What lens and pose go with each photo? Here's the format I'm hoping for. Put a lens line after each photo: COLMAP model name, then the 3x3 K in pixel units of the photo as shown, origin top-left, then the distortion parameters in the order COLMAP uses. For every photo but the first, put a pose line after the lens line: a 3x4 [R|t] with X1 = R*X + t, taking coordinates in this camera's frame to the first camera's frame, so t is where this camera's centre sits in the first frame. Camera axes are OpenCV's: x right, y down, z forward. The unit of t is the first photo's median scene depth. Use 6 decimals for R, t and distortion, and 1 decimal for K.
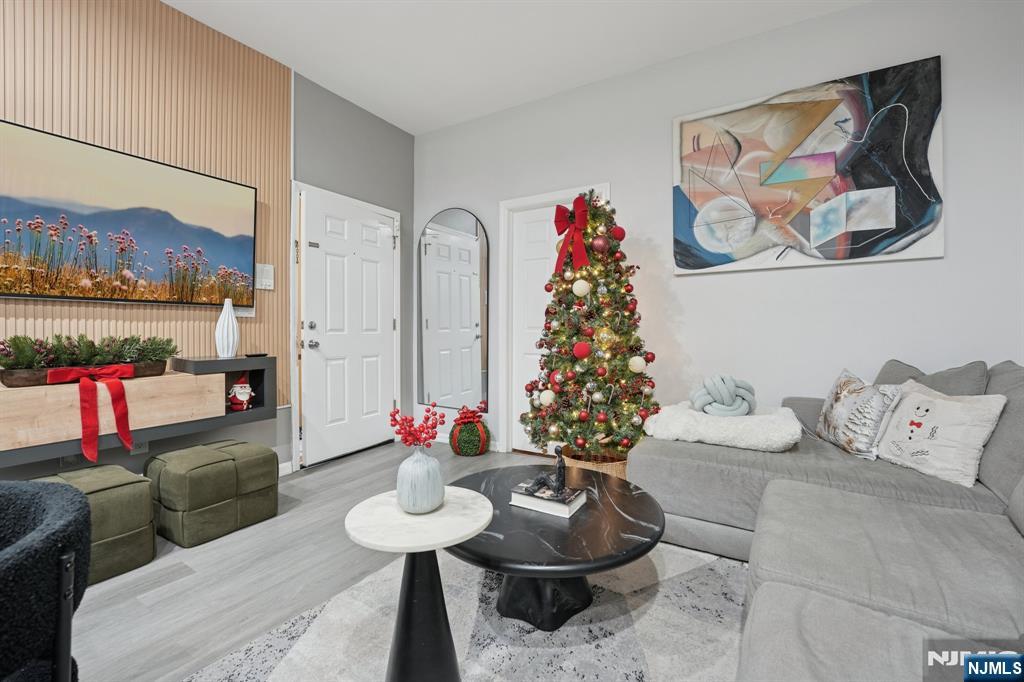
lens RADIAL K [[425.5, 0, 512.0], [0, 425.5, 341.0], [0, 0, 1]] dist [-0.025170, -0.000084]
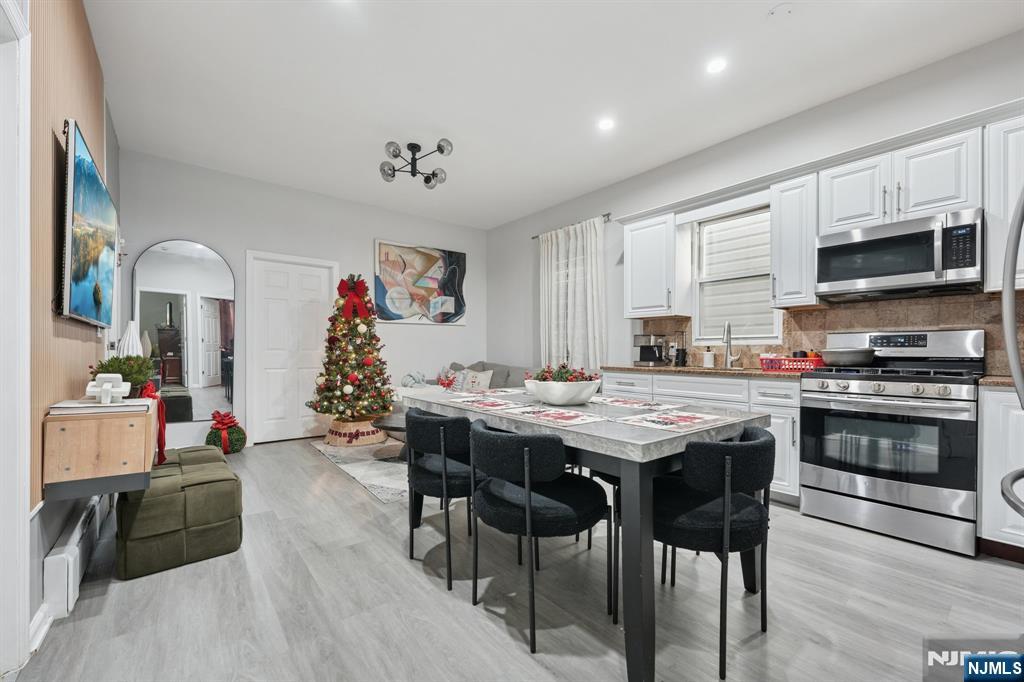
lens RADIAL K [[425.5, 0, 512.0], [0, 425.5, 341.0], [0, 0, 1]] dist [-0.025170, -0.000084]
pose [[0.365977, 0.012468, 0.930540, -1.379491], [-0.000943, 0.999915, -0.013027, -0.053412], [-0.930623, 0.003890, 0.365958, -0.318903]]
